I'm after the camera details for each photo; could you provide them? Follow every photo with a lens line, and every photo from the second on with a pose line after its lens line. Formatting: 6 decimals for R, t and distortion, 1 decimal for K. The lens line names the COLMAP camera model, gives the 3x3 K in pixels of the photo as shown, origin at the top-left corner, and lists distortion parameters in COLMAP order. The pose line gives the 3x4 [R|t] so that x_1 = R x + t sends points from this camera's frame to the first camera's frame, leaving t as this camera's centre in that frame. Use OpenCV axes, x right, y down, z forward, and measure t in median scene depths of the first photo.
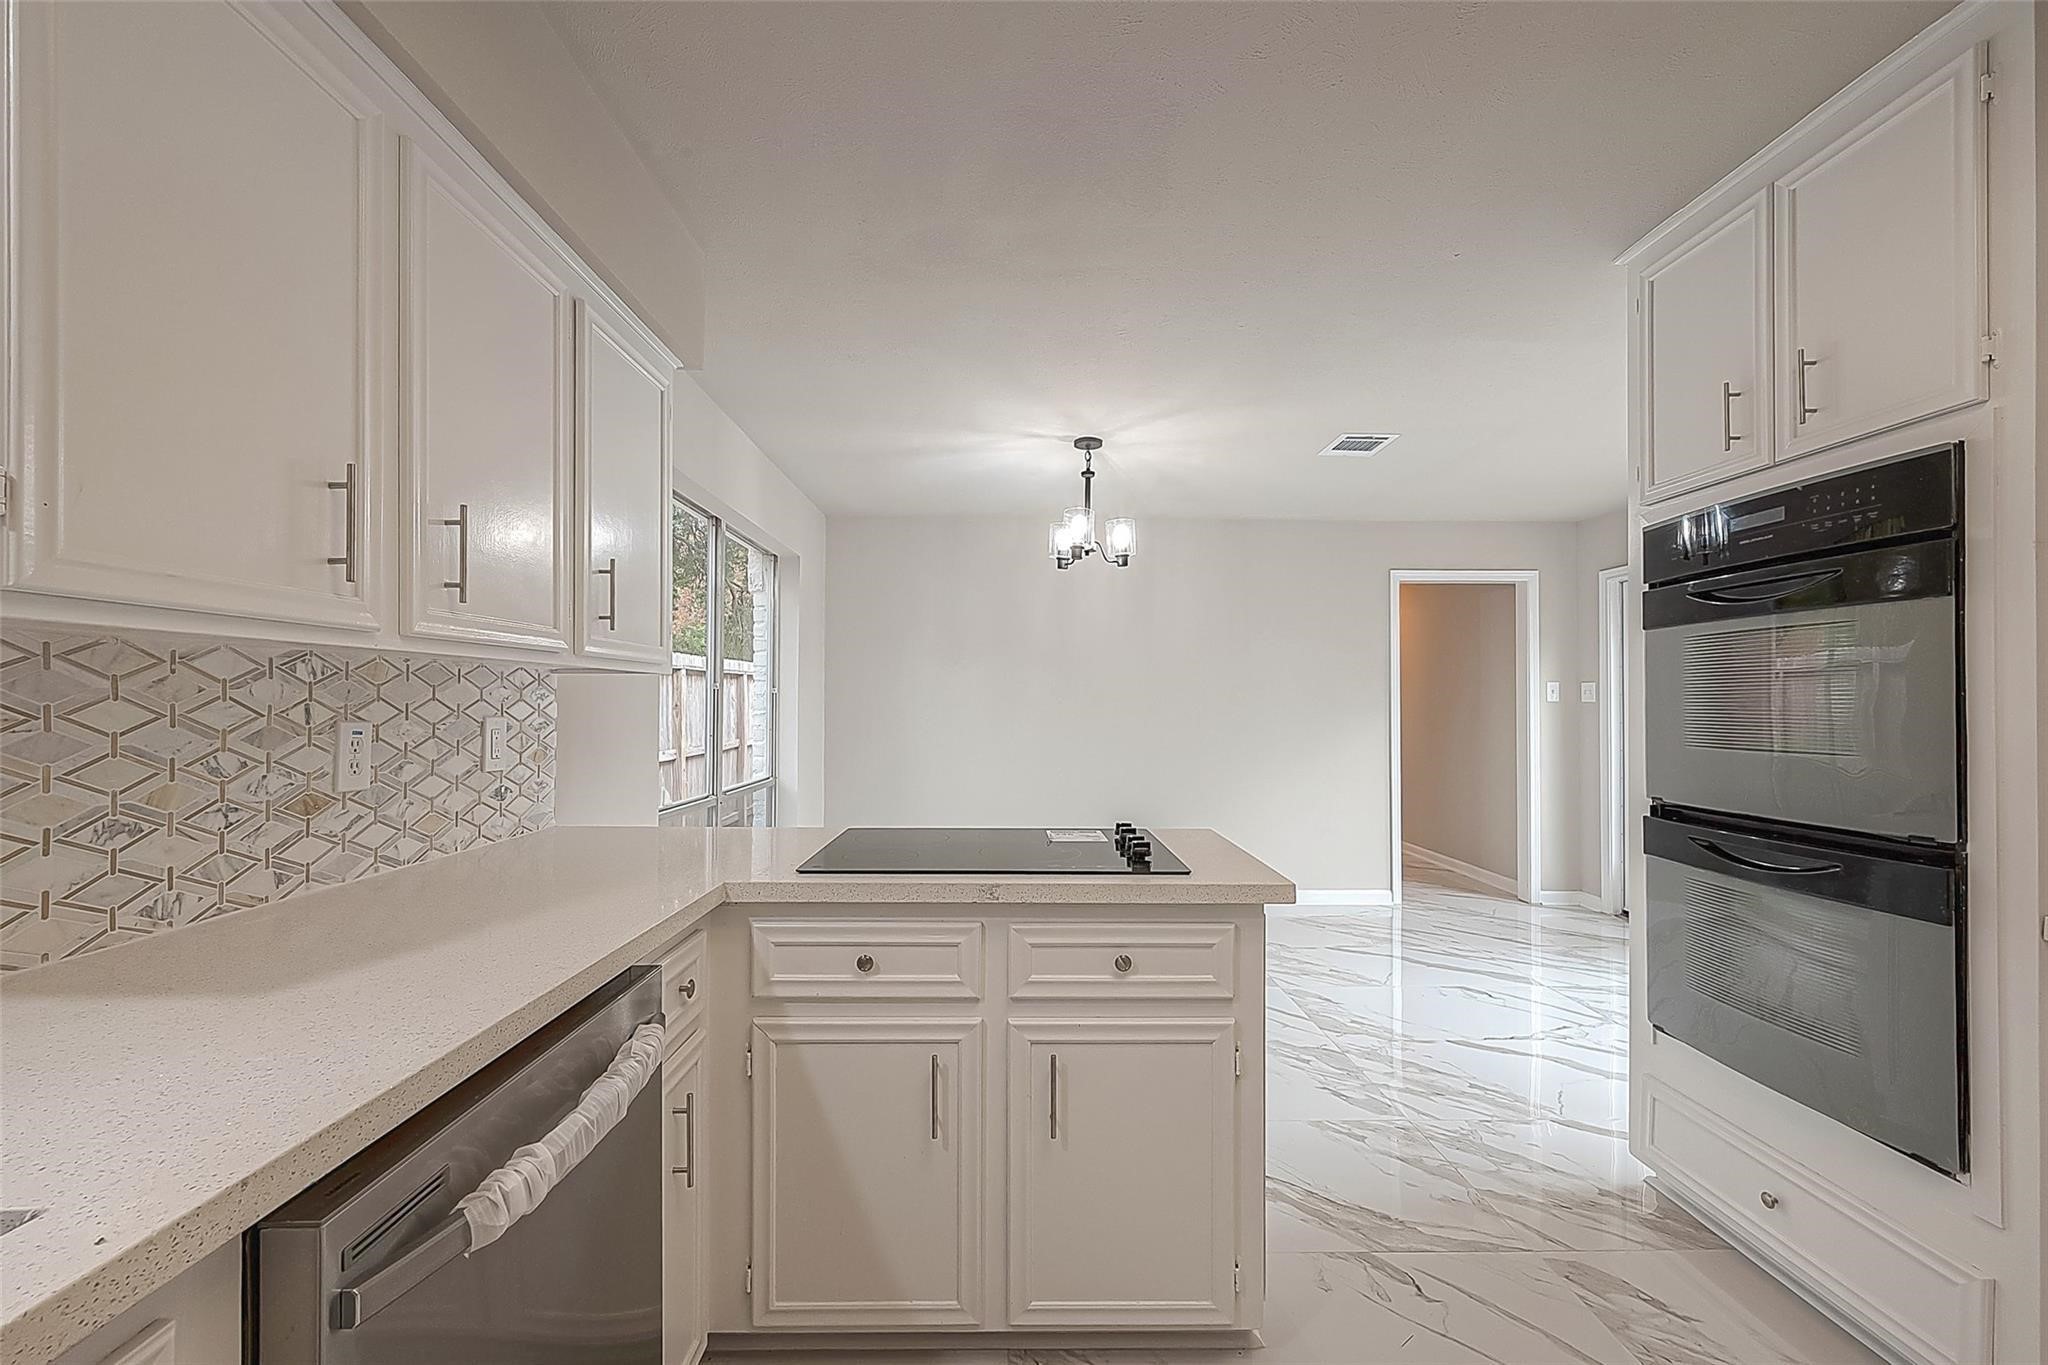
lens RADIAL K [[822.1, 0, 1019.0], [0, 822.1, 700.3], [0, 0, 1]] dist [-0.001548, 0.000196]
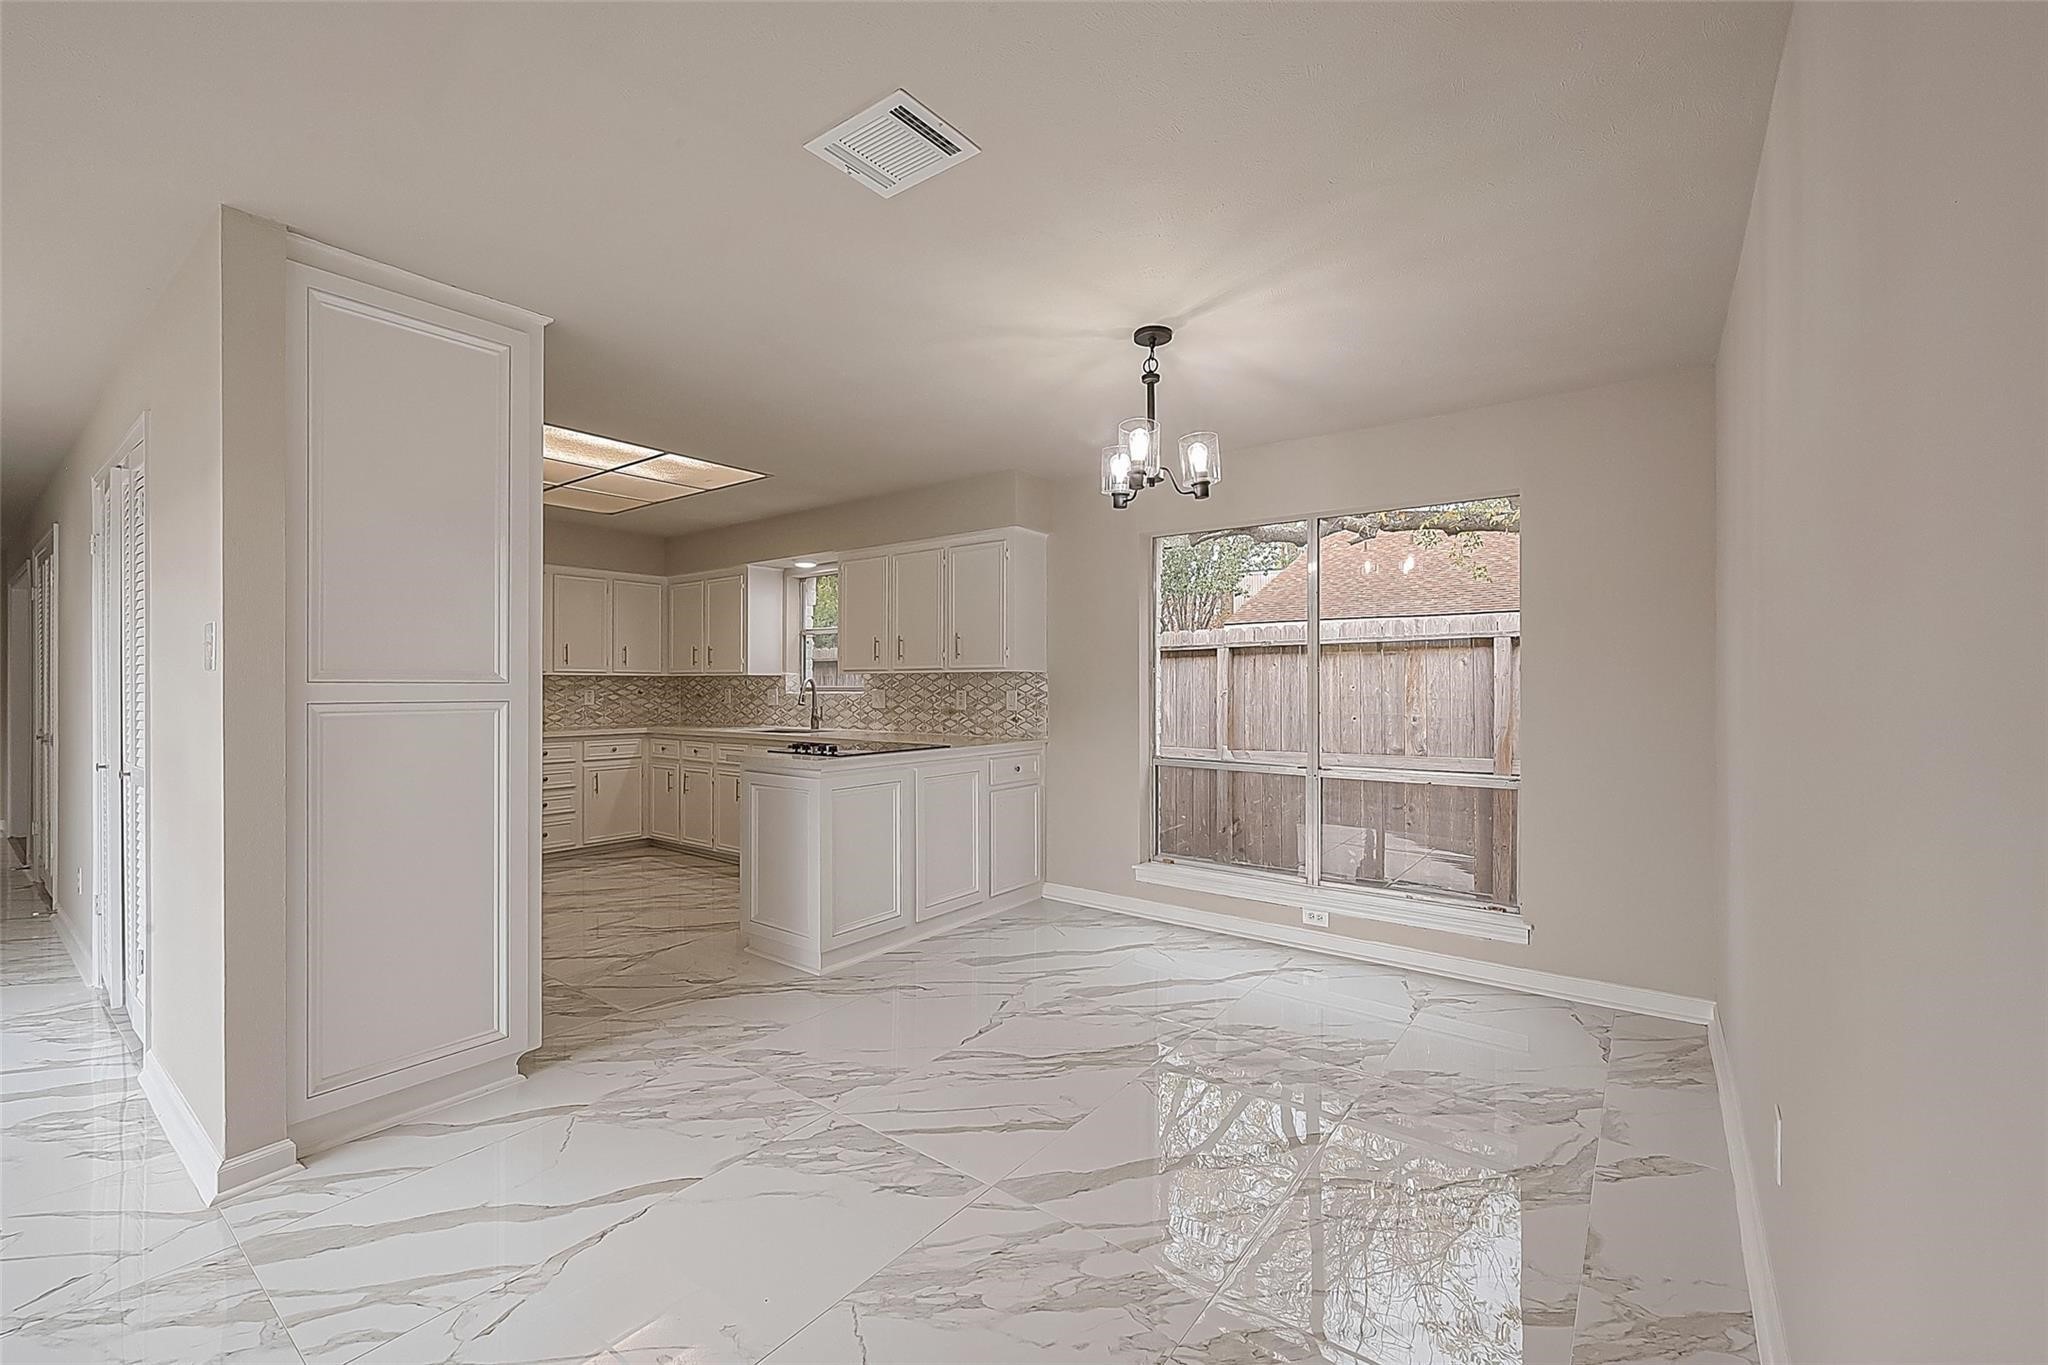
lens RADIAL K [[822.1, 0, 1023.2], [0, 822.1, 690.1], [0, 0, 1]] dist [-0.001548, 0.000196]
pose [[-0.604100, 0.001983, -0.796906, 1.416621], [0.001428, 0.999998, 0.001406, 0.015402], [0.796907, -0.000289, -0.604102, 2.556407]]
